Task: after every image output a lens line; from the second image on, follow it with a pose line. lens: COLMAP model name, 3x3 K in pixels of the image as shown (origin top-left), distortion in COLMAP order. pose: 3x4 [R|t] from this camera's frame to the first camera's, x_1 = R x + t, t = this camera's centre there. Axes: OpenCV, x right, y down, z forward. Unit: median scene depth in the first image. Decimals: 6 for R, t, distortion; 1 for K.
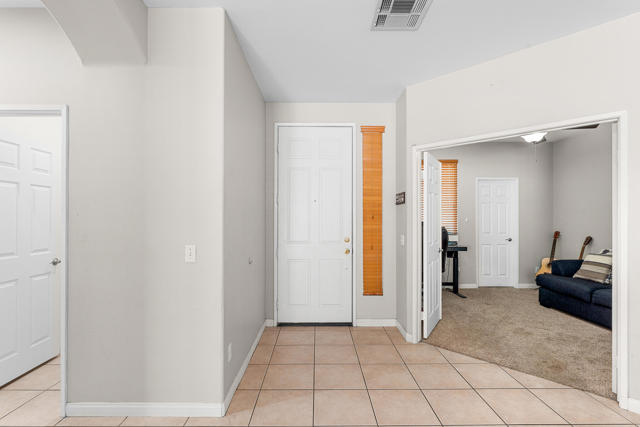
lens RADIAL K [[308.3, 0, 319.6], [0, 308.3, 216.4], [0, 0, 1]] dist [0.000757, -0.000053]
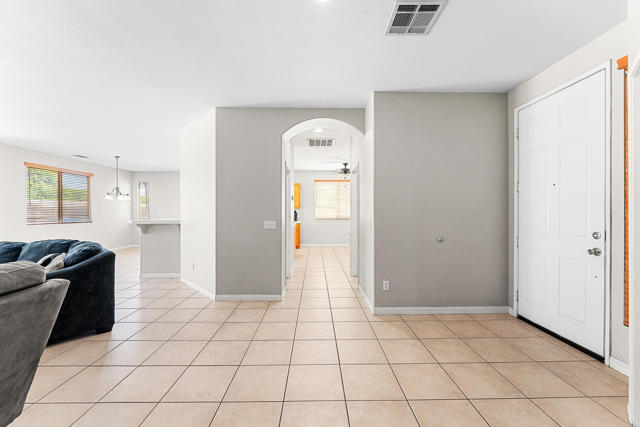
lens RADIAL K [[259.4, 0, 317.3], [0, 259.4, 211.0], [0, 0, 1]] dist [-0.000721, 0.000035]
pose [[0.005833, 0.001061, -0.999982, 0.678216], [0.004766, 0.999988, 0.001089, 0.016827], [0.999972, -0.004773, 0.005828, 0.367254]]
